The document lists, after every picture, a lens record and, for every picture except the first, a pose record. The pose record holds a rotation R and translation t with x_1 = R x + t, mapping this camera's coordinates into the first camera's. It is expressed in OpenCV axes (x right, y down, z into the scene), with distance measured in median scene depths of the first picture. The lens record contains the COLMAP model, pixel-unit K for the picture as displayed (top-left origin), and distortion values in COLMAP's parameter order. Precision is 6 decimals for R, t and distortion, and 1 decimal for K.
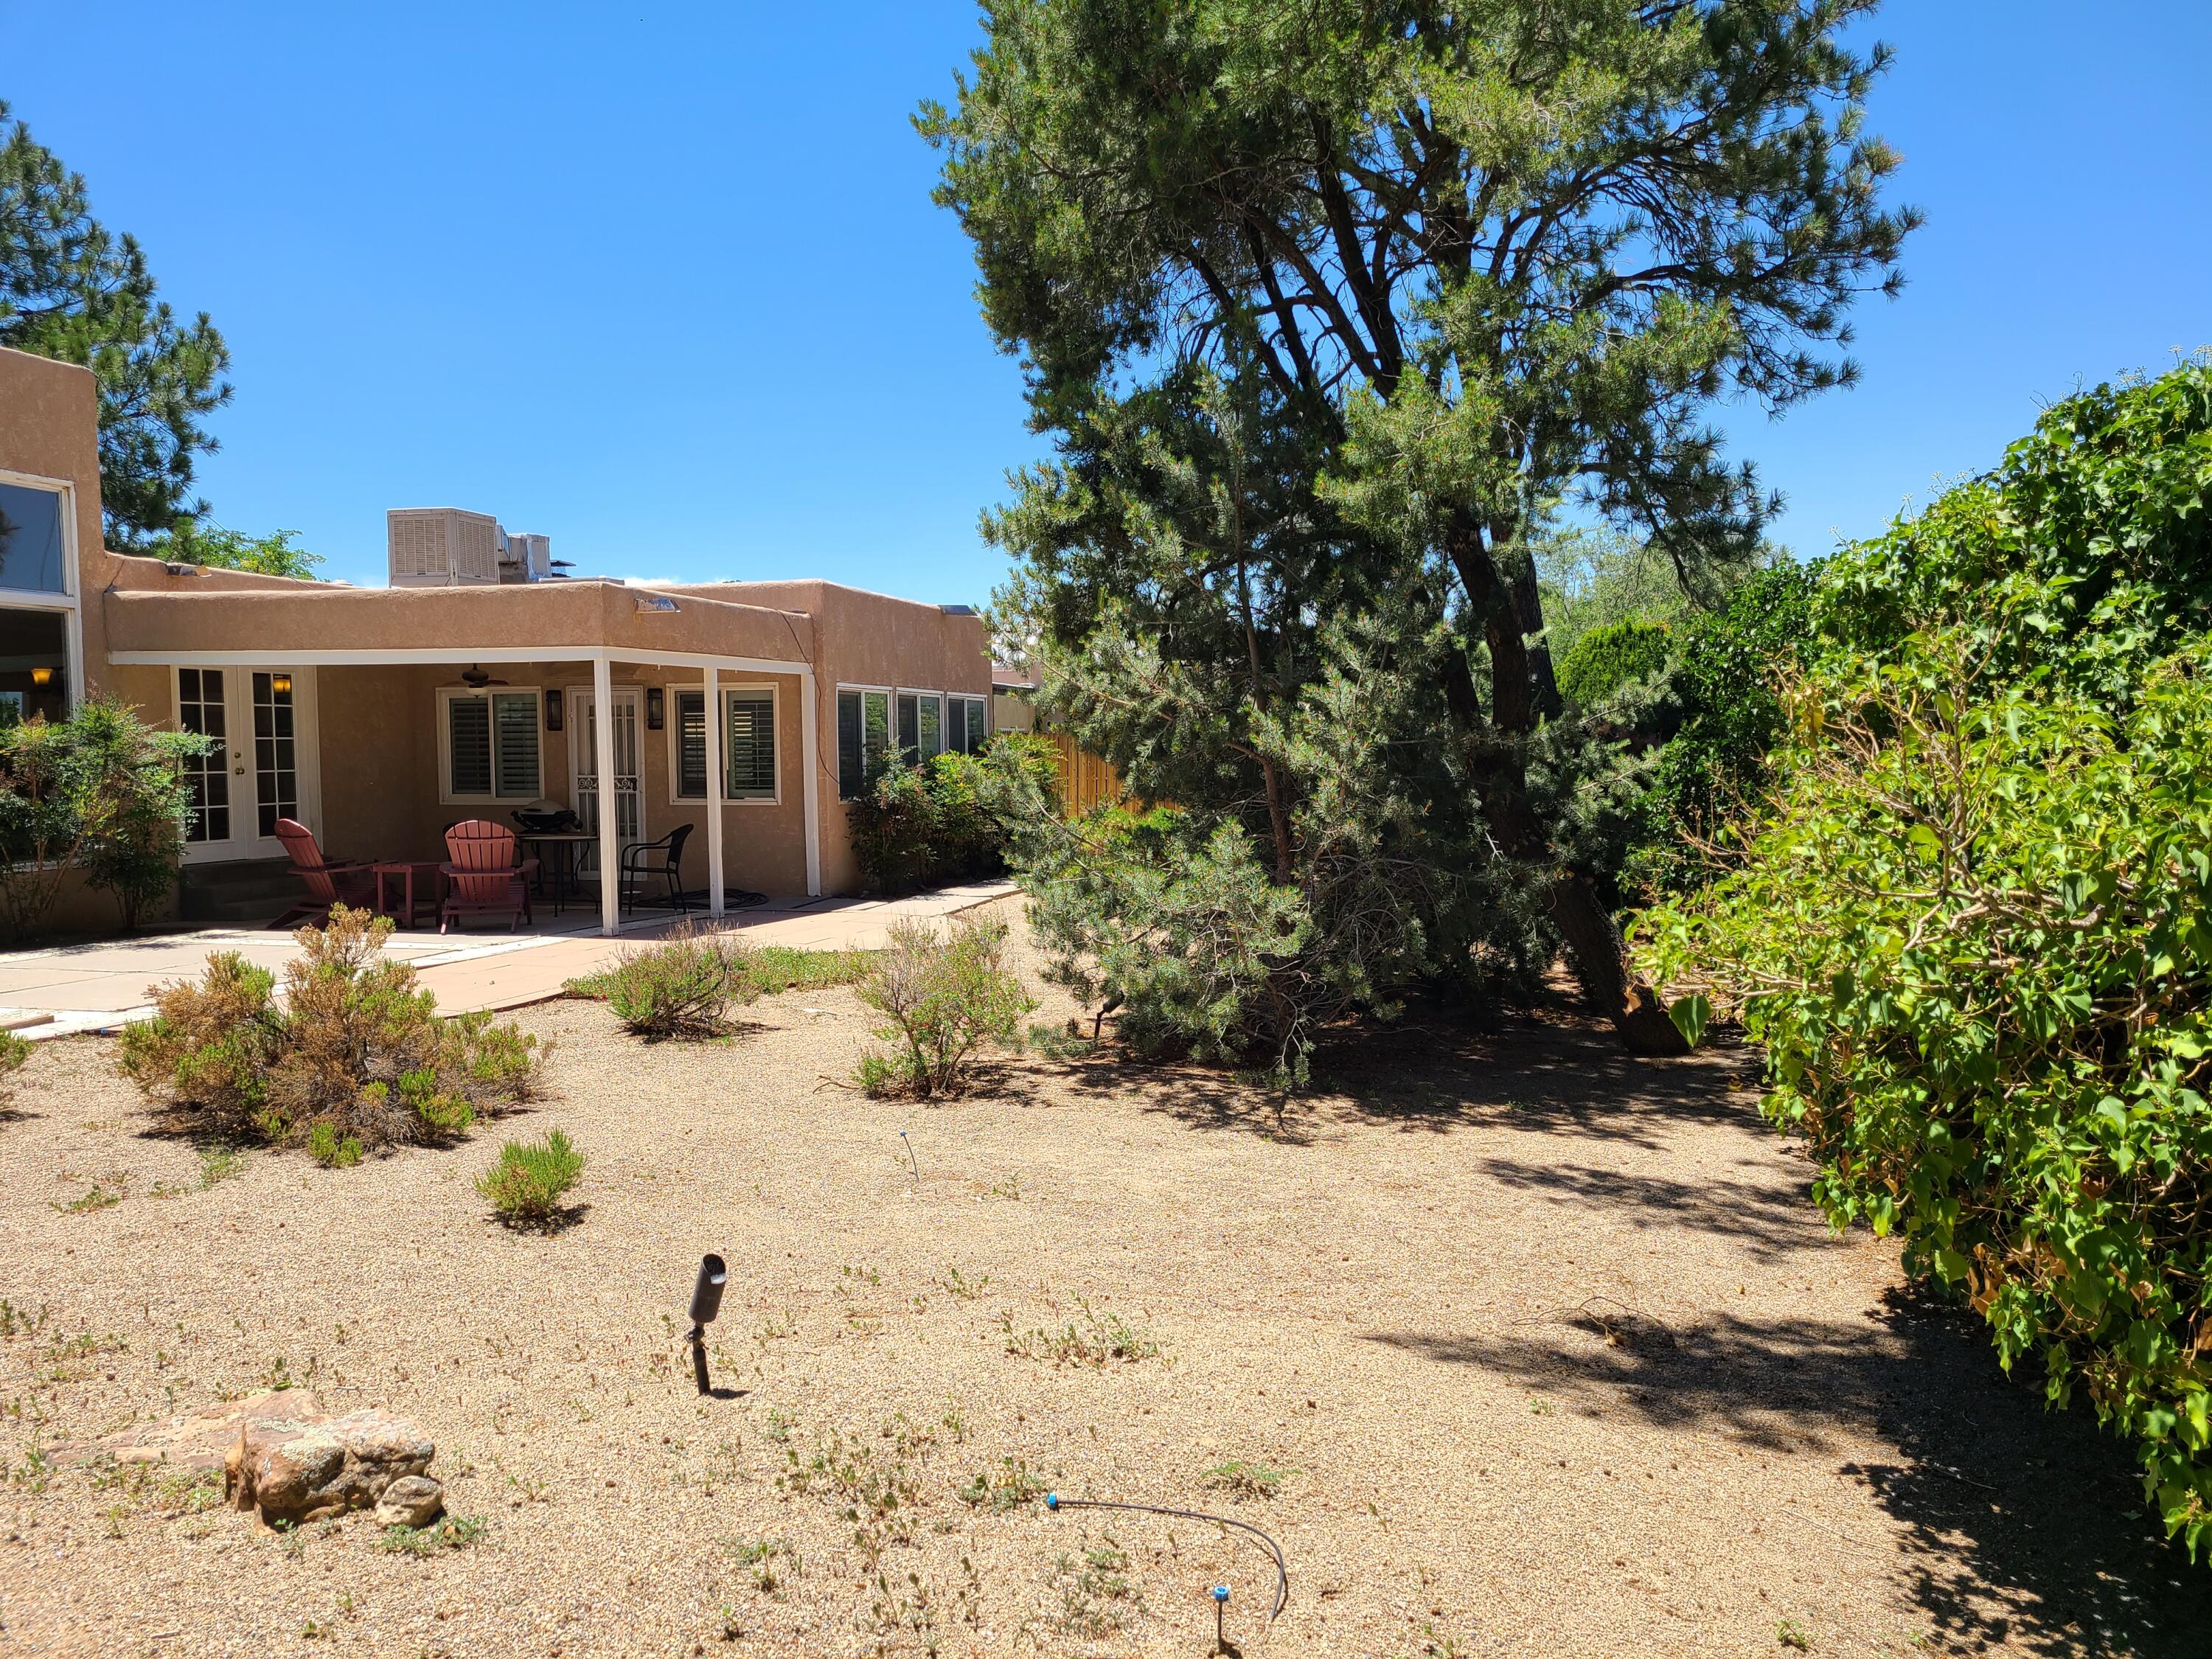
lens RADIAL K [[1656.9, 0, 1113.4], [0, 1656.9, 839.0], [0, 0, 1]] dist [0.063946, -0.050450]
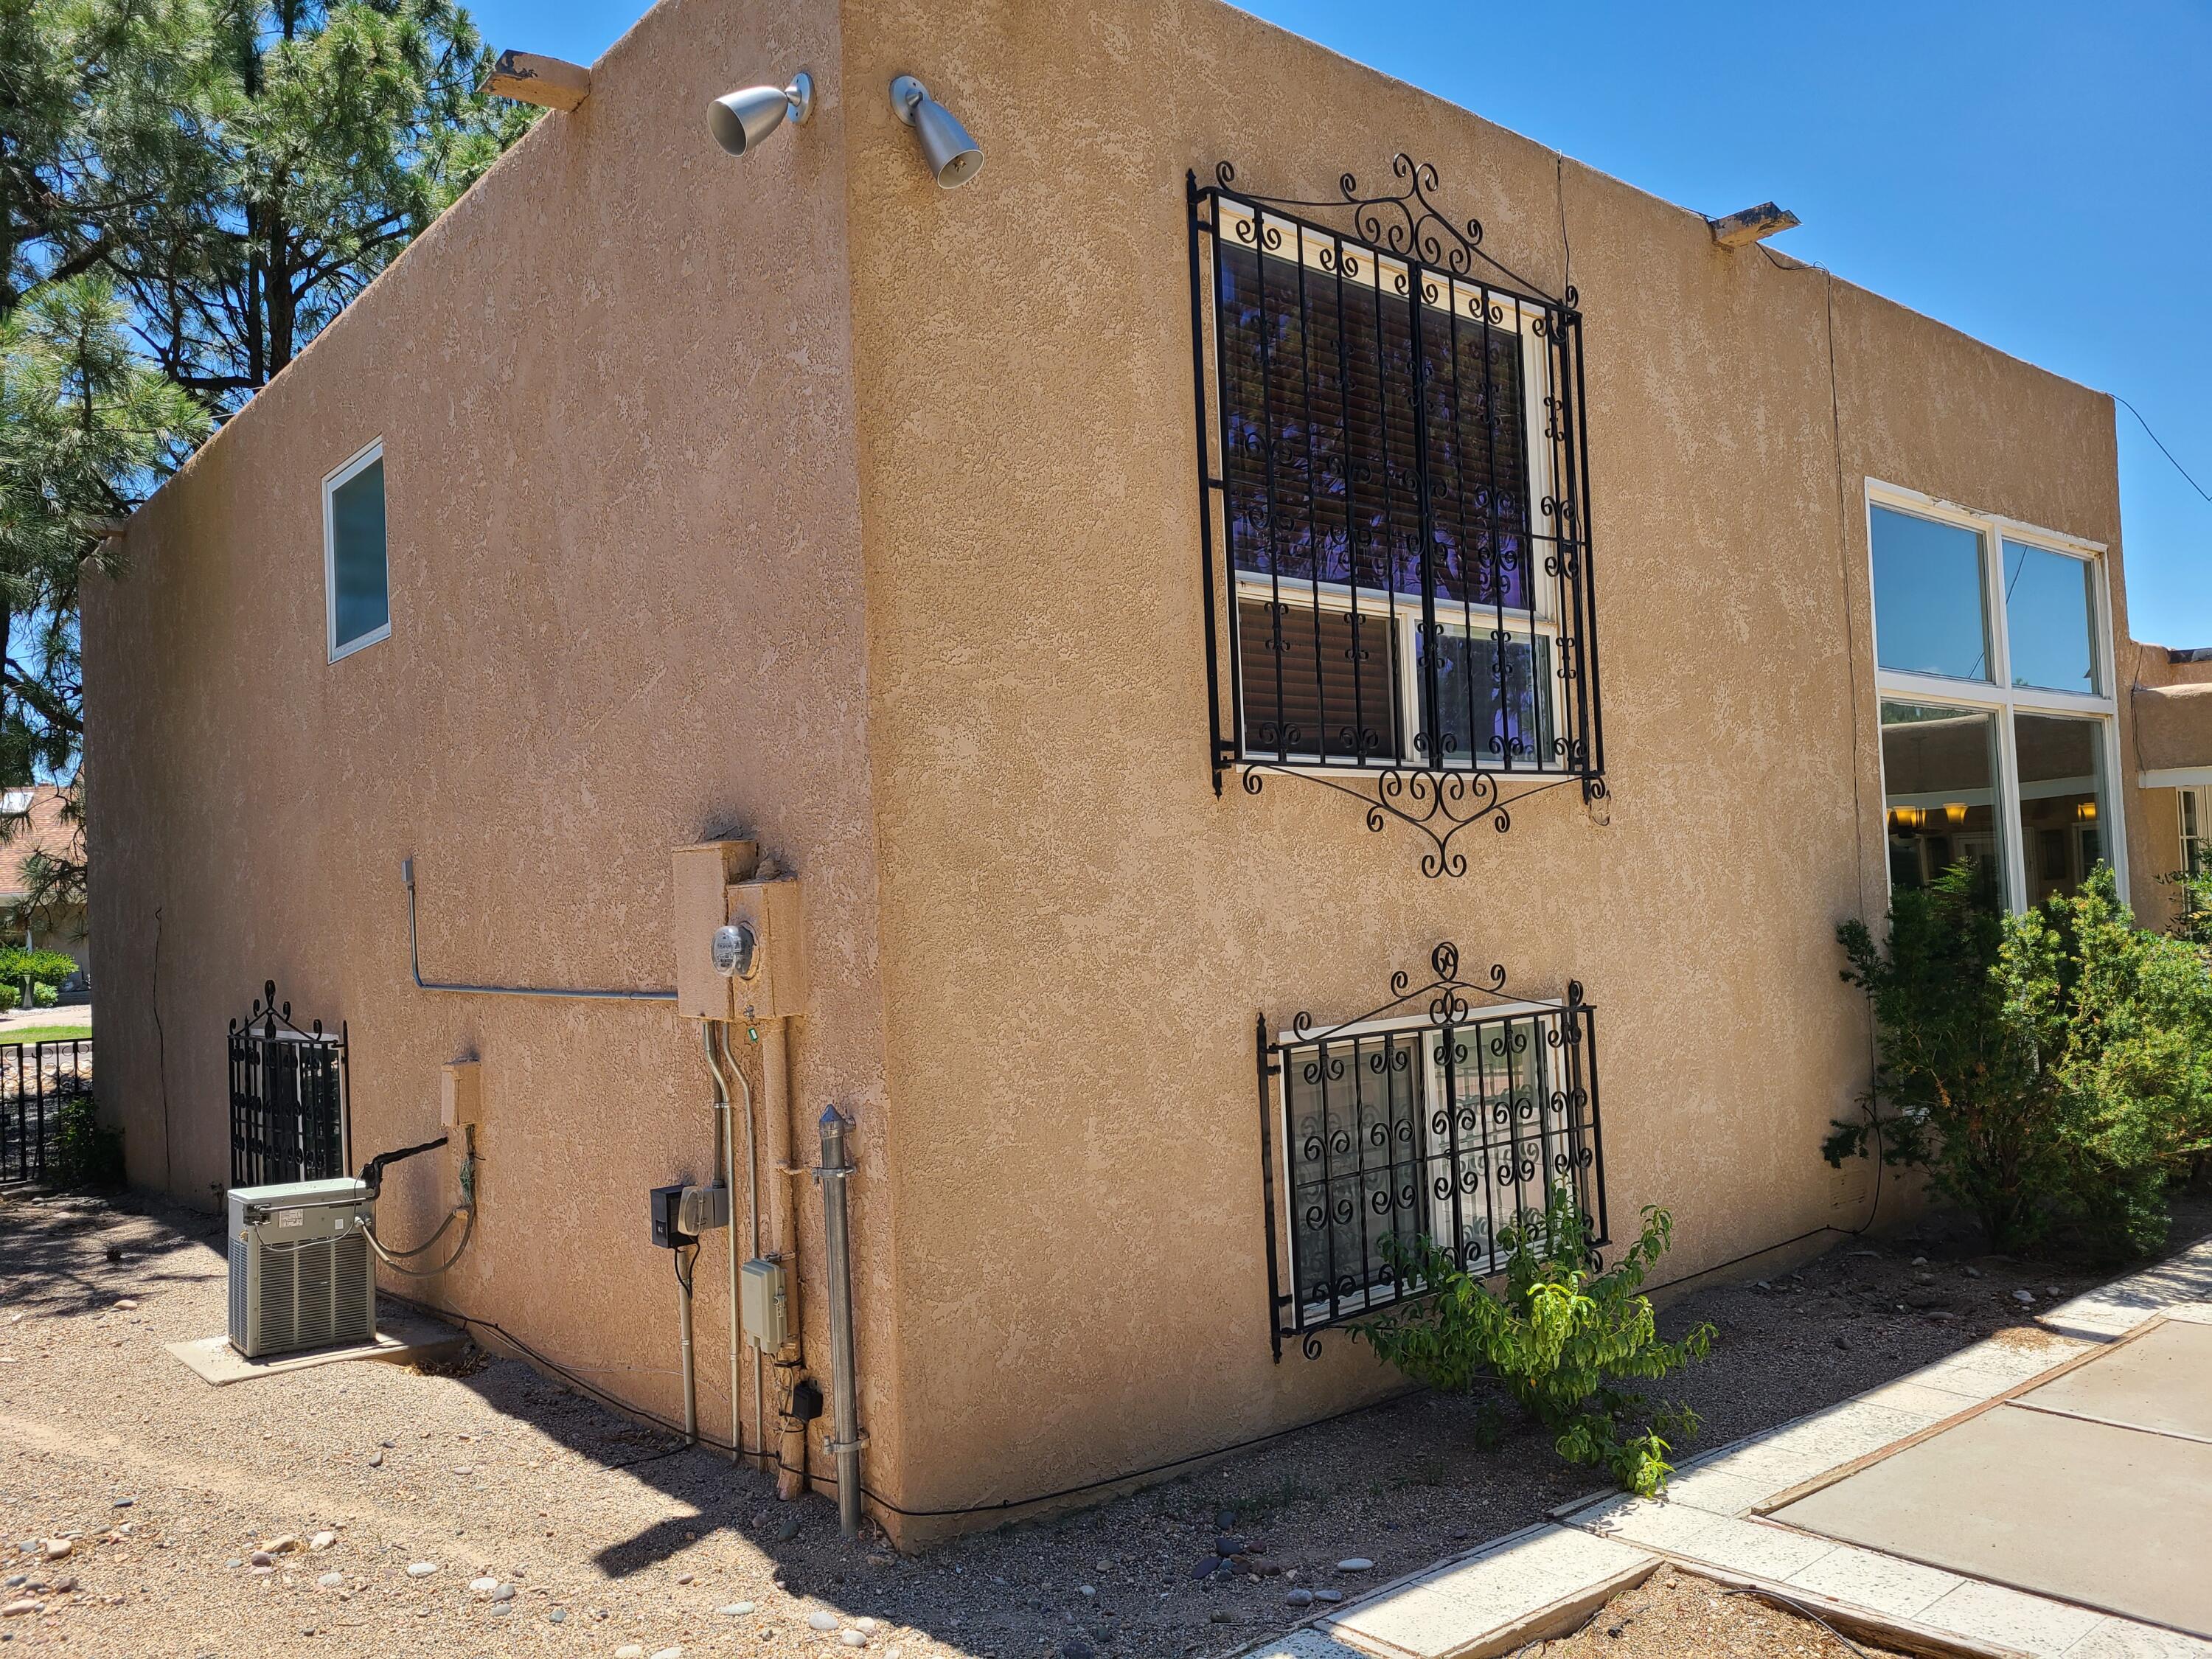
lens RADIAL K [[1656.9, 0, 1104.4], [0, 1656.9, 855.9], [0, 0, 1]] dist [0.063946, -0.050450]
pose [[0.815781, -0.045861, -0.576540, -0.499531], [0.004495, 0.997324, -0.072972, -0.021495], [0.578343, 0.056937, 0.813804, 0.137255]]
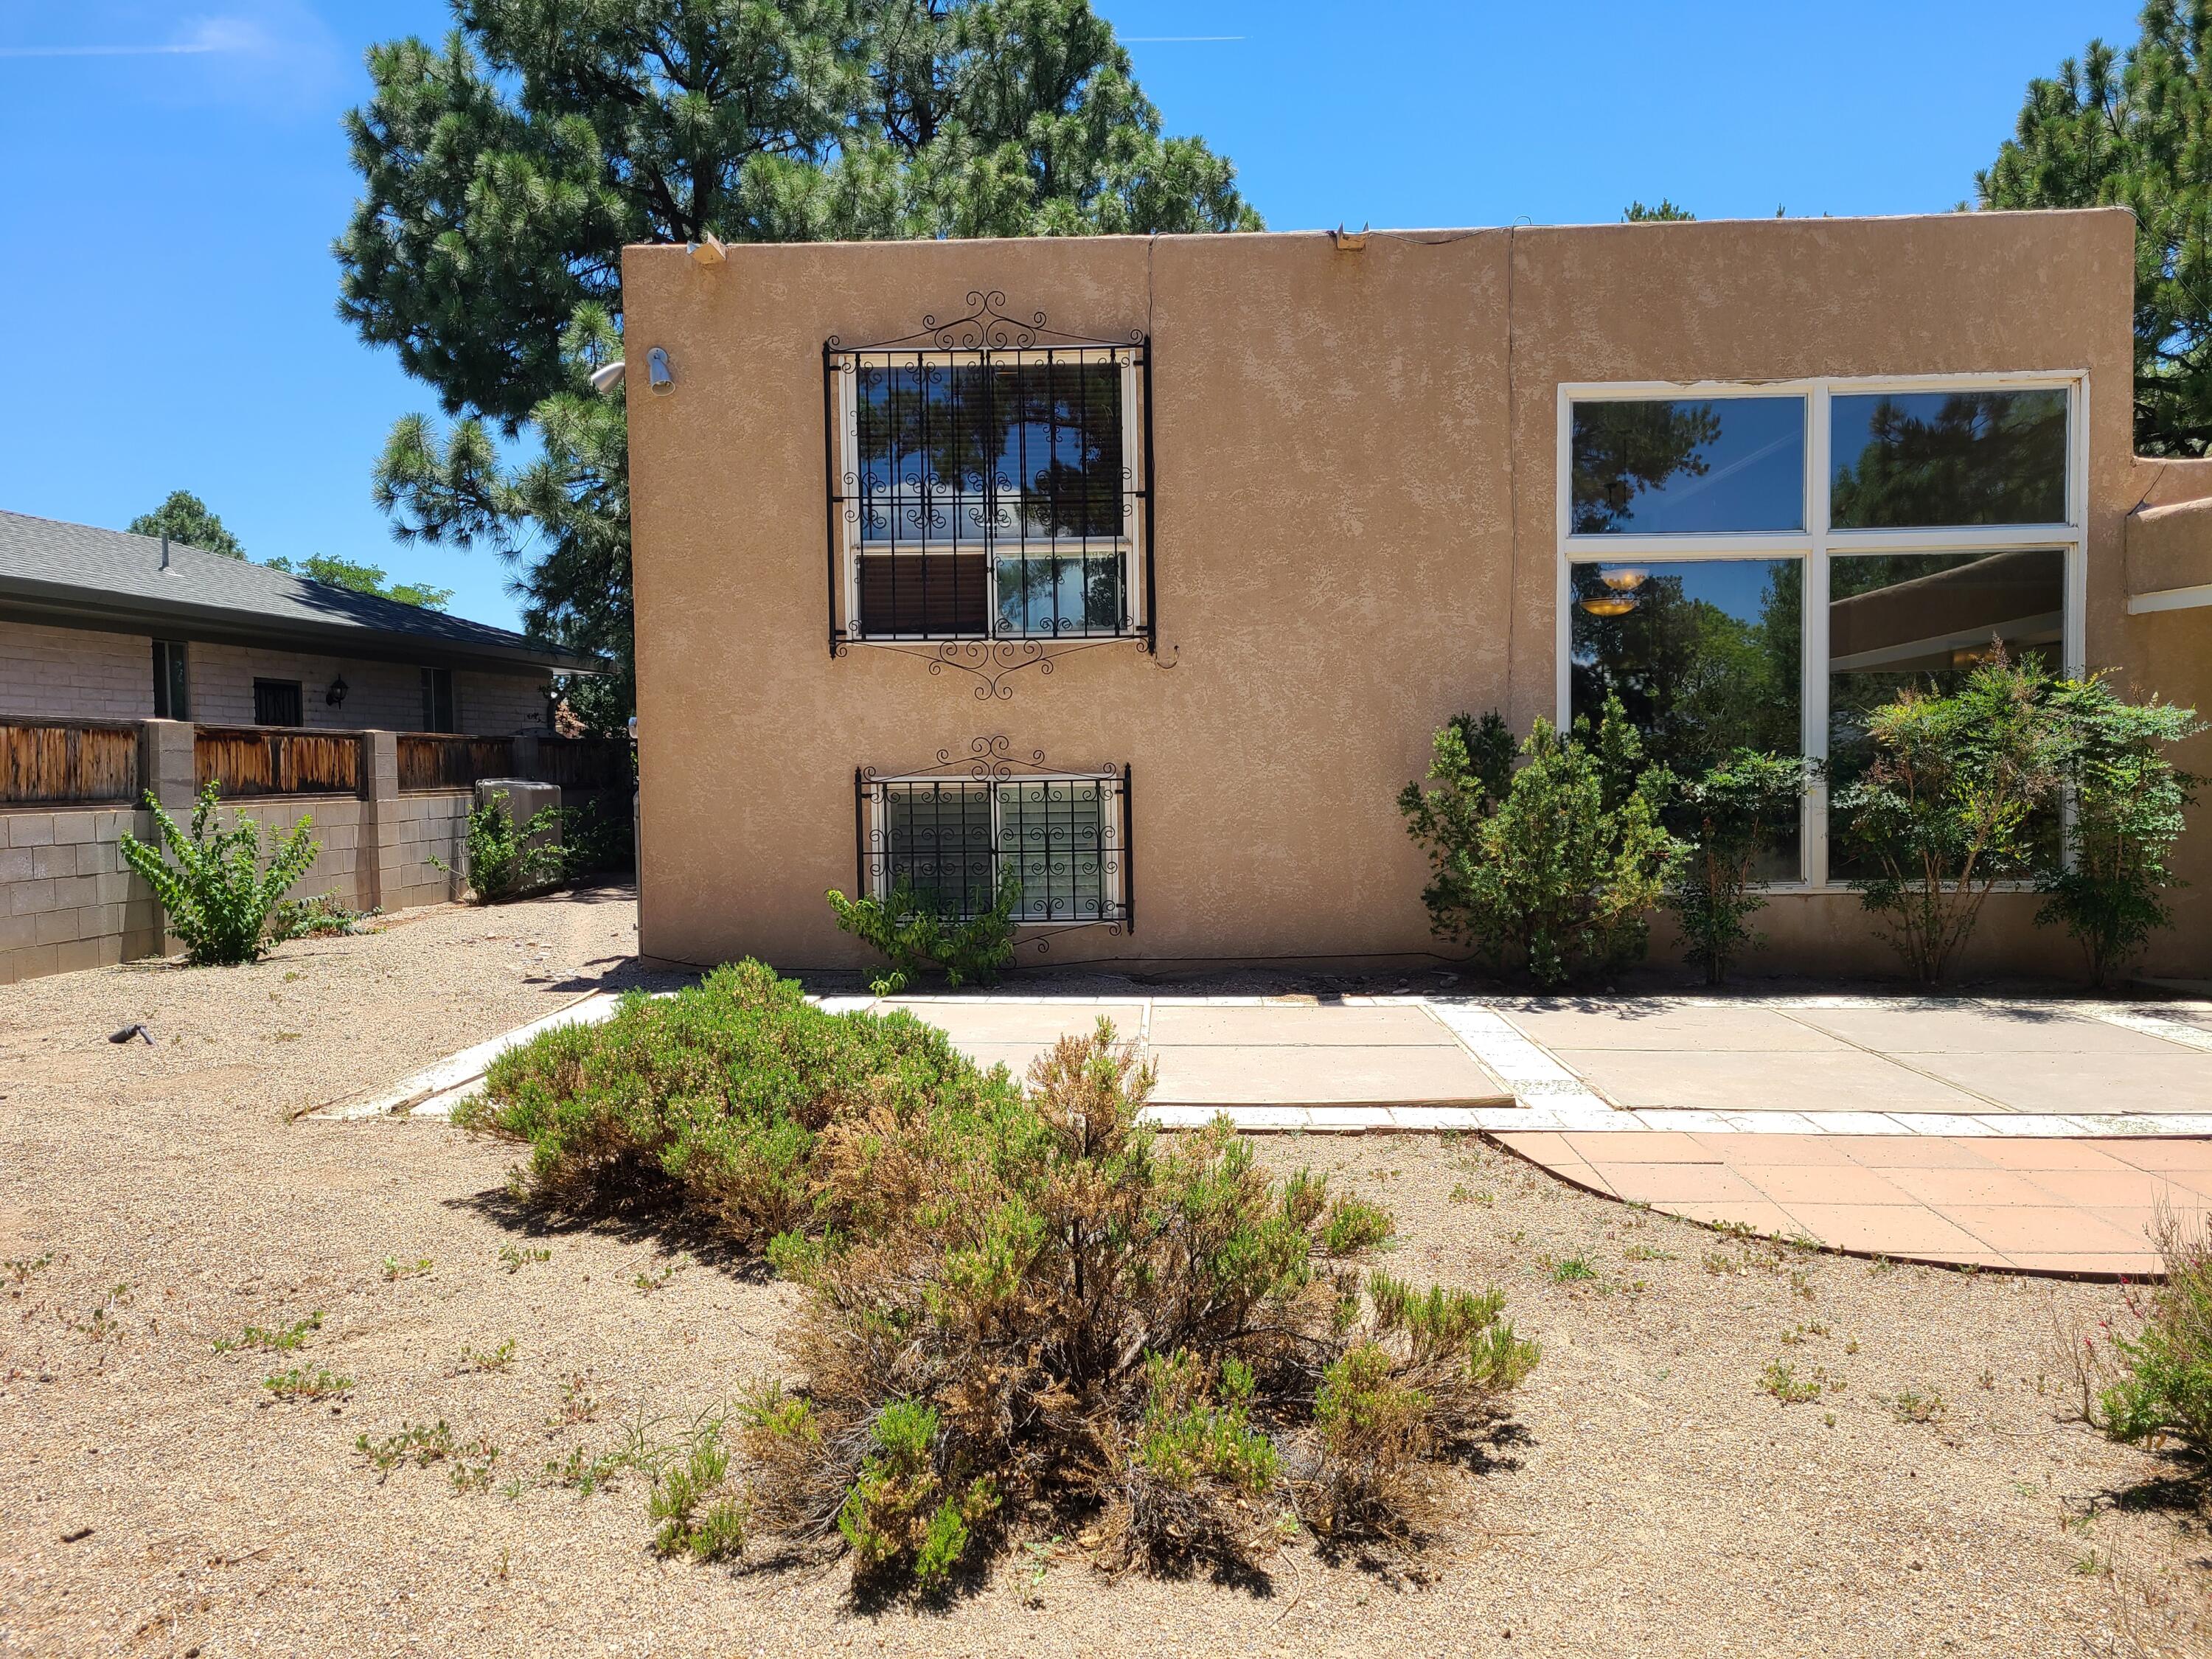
lens RADIAL K [[1656.9, 0, 1112.1], [0, 1656.9, 837.6], [0, 0, 1]] dist [0.063946, -0.050450]
pose [[0.214447, 0.048844, -0.975514, 0.017560], [-0.043542, 0.998234, 0.040410, -0.017004], [0.975765, 0.033810, 0.216195, 0.389420]]
